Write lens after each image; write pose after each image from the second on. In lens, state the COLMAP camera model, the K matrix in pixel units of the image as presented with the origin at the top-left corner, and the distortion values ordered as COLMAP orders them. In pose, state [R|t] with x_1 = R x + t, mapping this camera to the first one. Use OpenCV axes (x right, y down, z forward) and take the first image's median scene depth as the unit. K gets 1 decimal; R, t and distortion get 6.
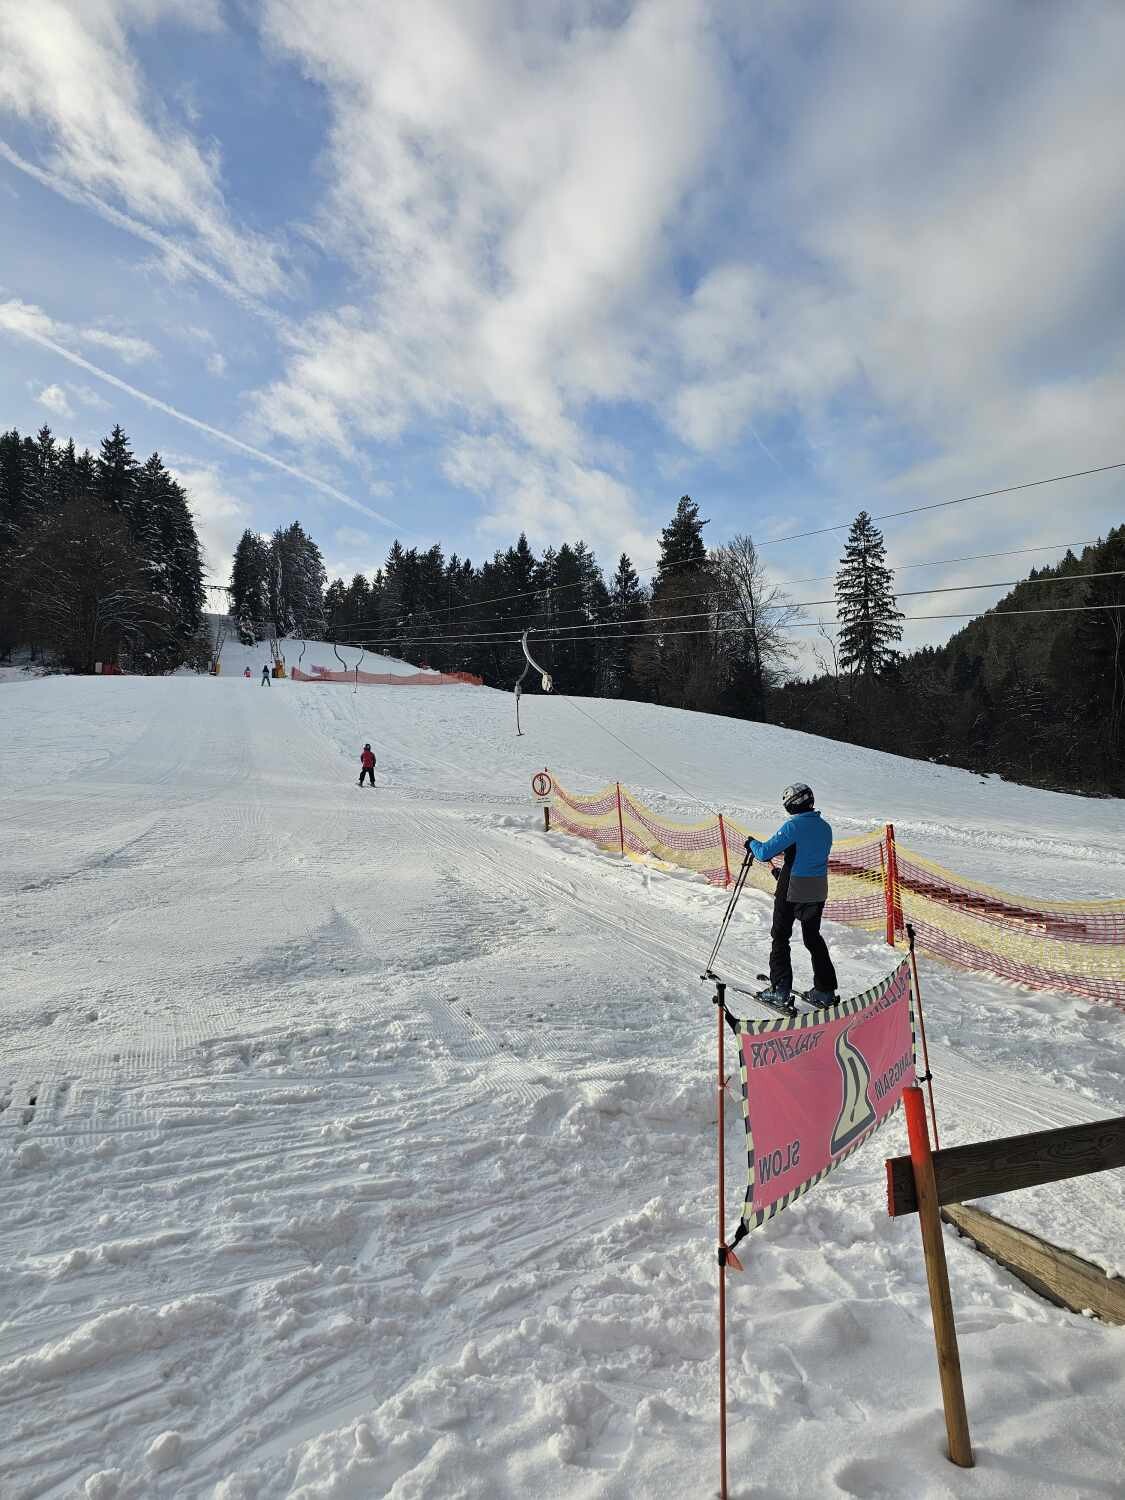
lens RADIAL K [[981.9, 0, 557.1], [0, 981.9, 752.2], [0, 0, 1]] dist [0.041758, -0.006922]
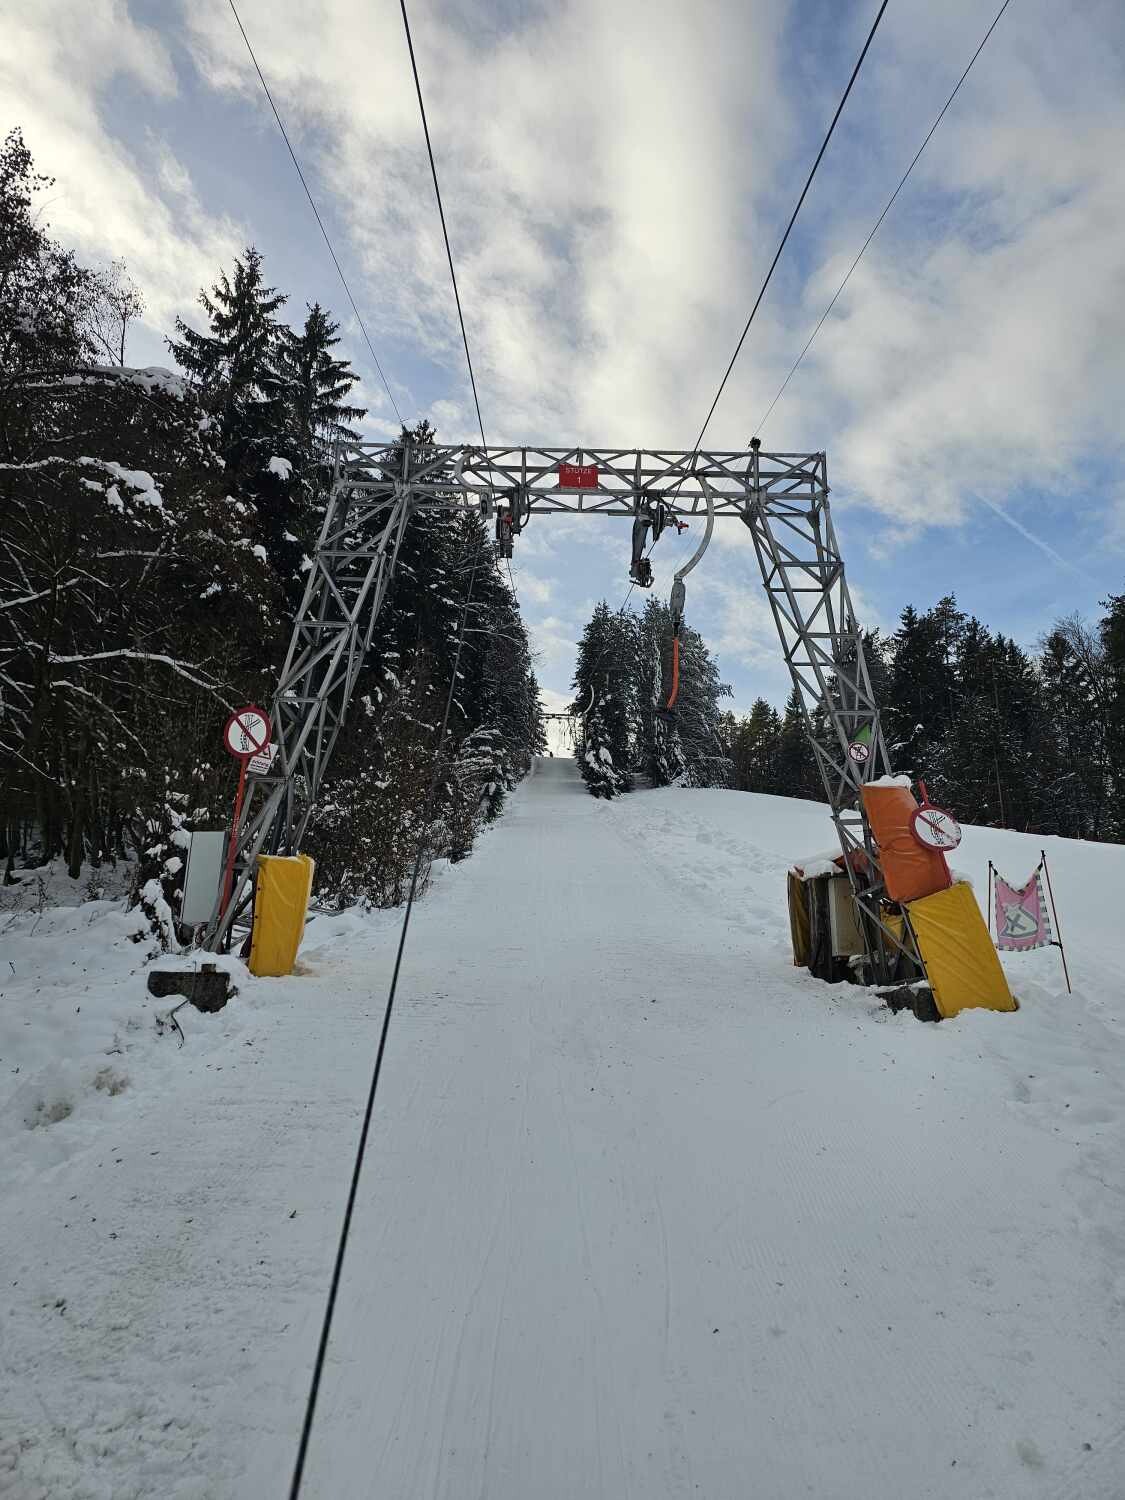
lens RADIAL K [[981.9, 0, 552.0], [0, 981.9, 756.6], [0, 0, 1]] dist [0.041758, -0.006922]
pose [[0.935986, -0.060377, -0.346821, -0.184071], [0.001706, 0.985949, -0.167036, -0.053415], [0.352033, 0.155752, 0.922938, 0.593695]]
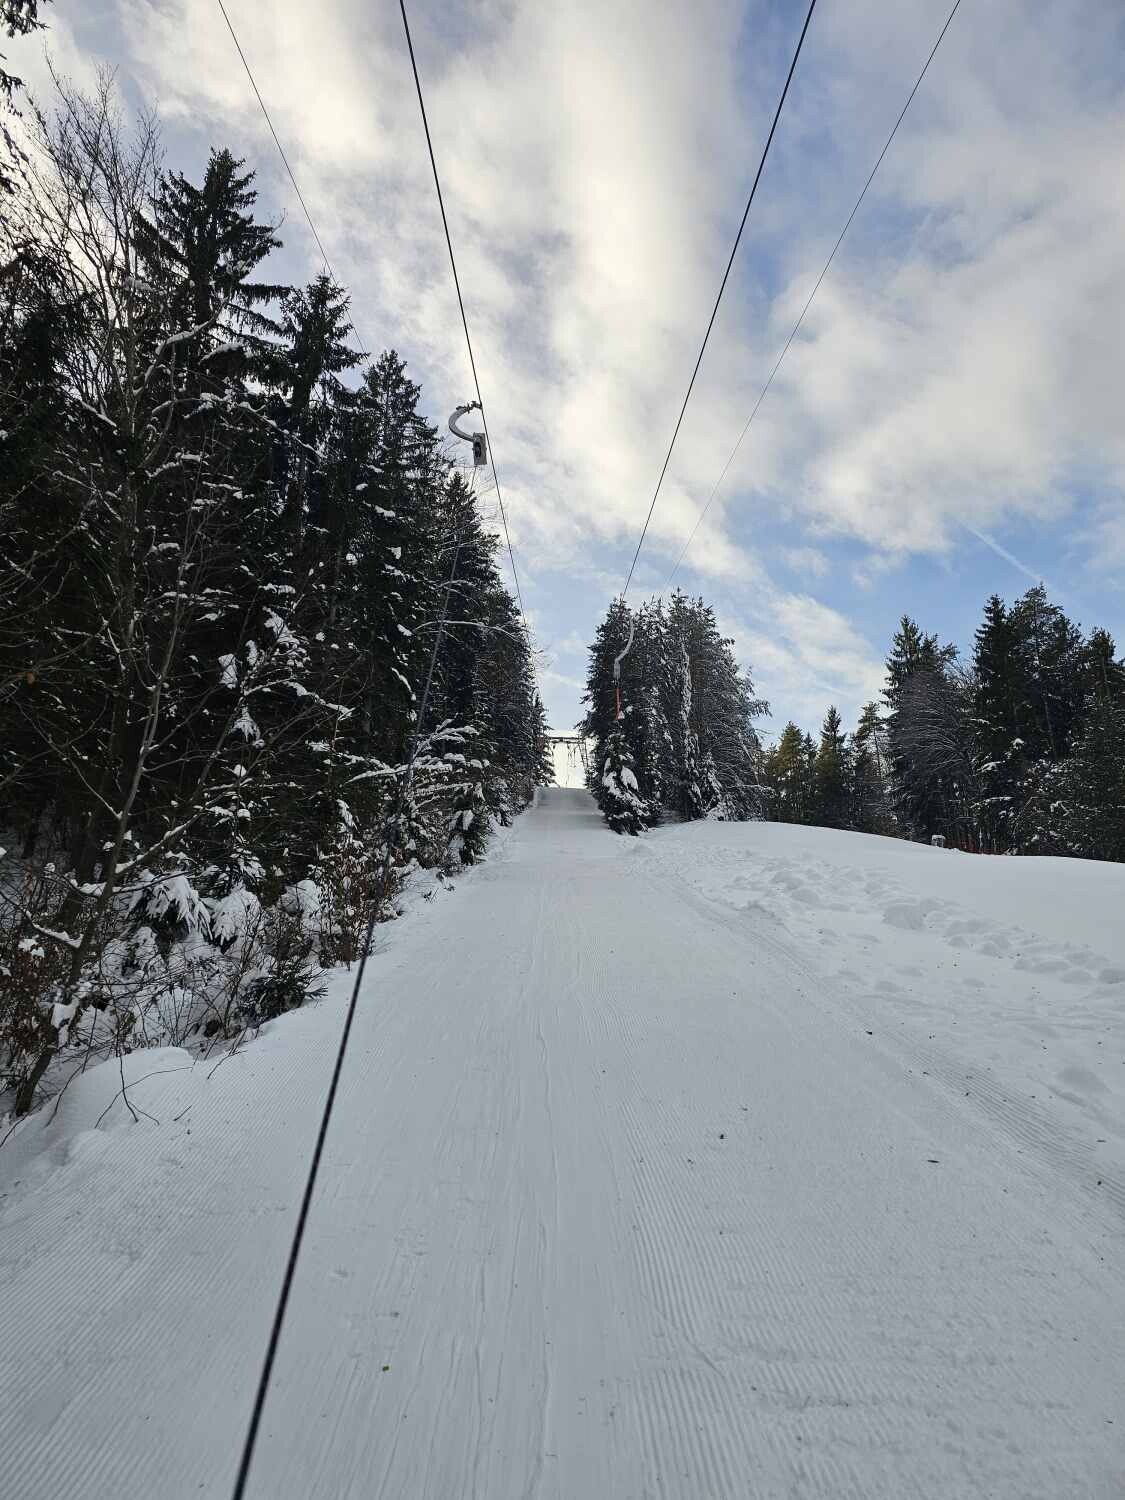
lens RADIAL K [[981.9, 0, 551.0], [0, 981.9, 748.5], [0, 0, 1]] dist [0.041758, -0.006922]
pose [[0.931771, -0.086737, -0.352534, -0.224597], [0.010143, 0.976881, -0.213542, -0.067381], [0.362905, 0.195397, 0.911109, 0.703013]]
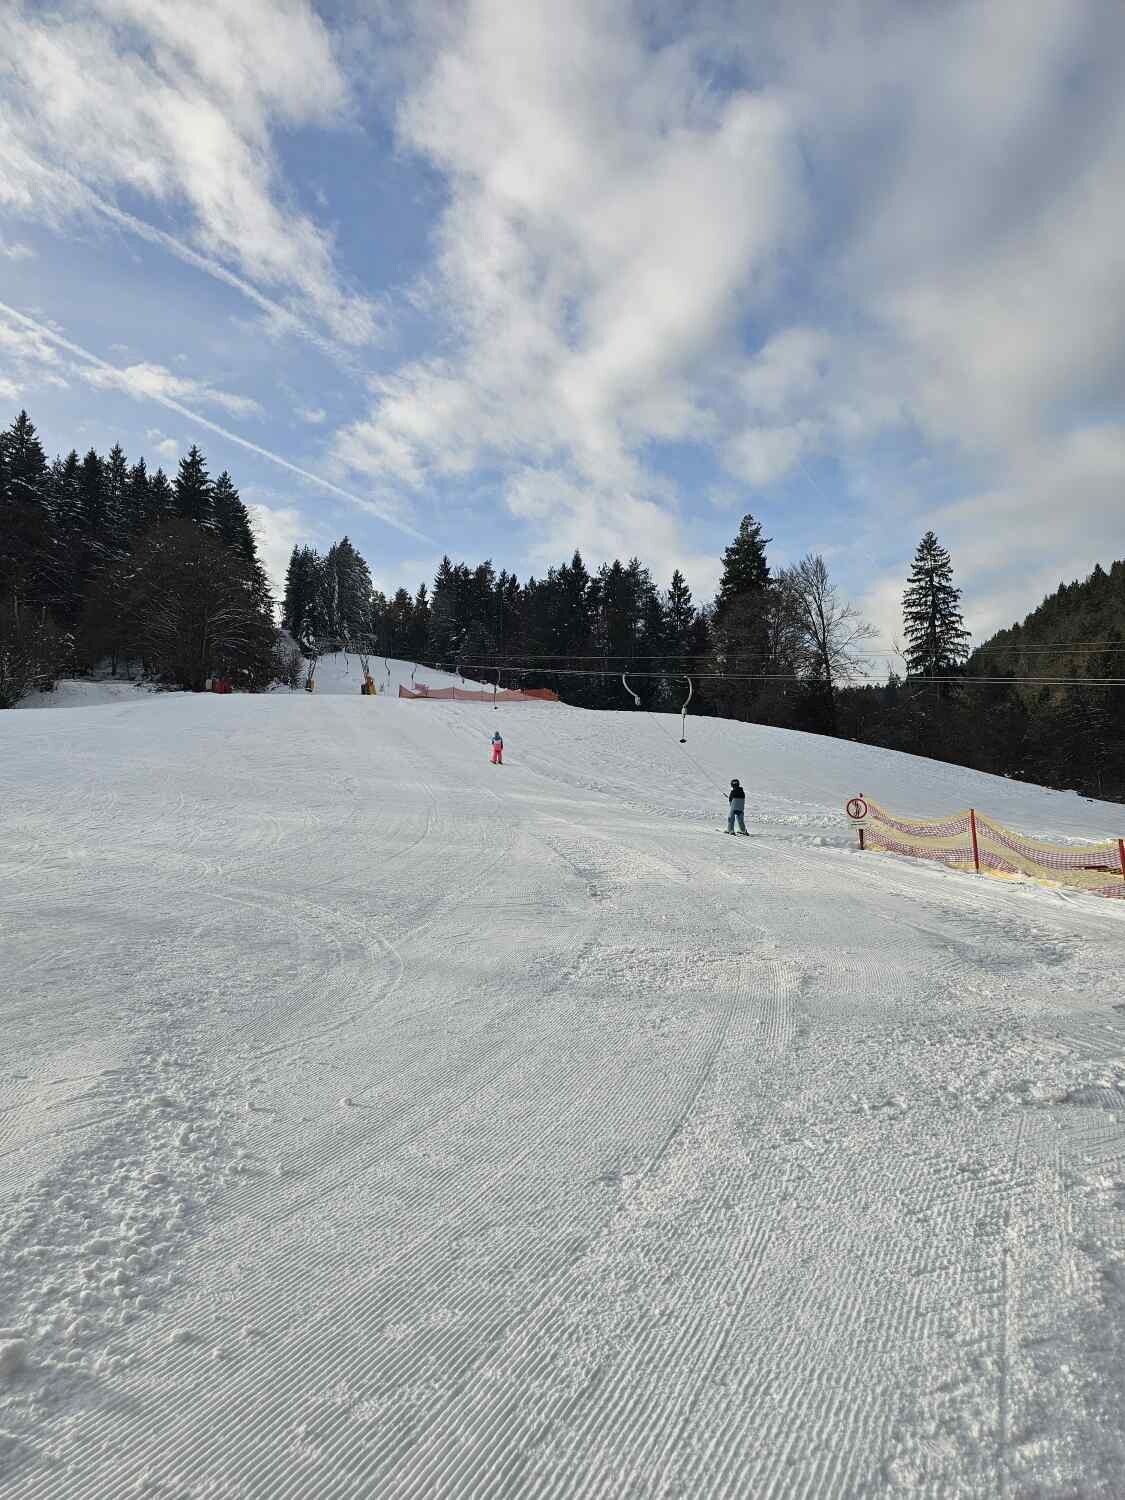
lens RADIAL K [[981.9, 0, 566.8], [0, 981.9, 755.5], [0, 0, 1]] dist [0.041758, -0.006922]
pose [[0.999985, 0.003290, -0.004362, -0.046779], [-0.003324, 0.999964, -0.007813, -0.002432], [0.004336, 0.007827, 0.999960, -0.017503]]
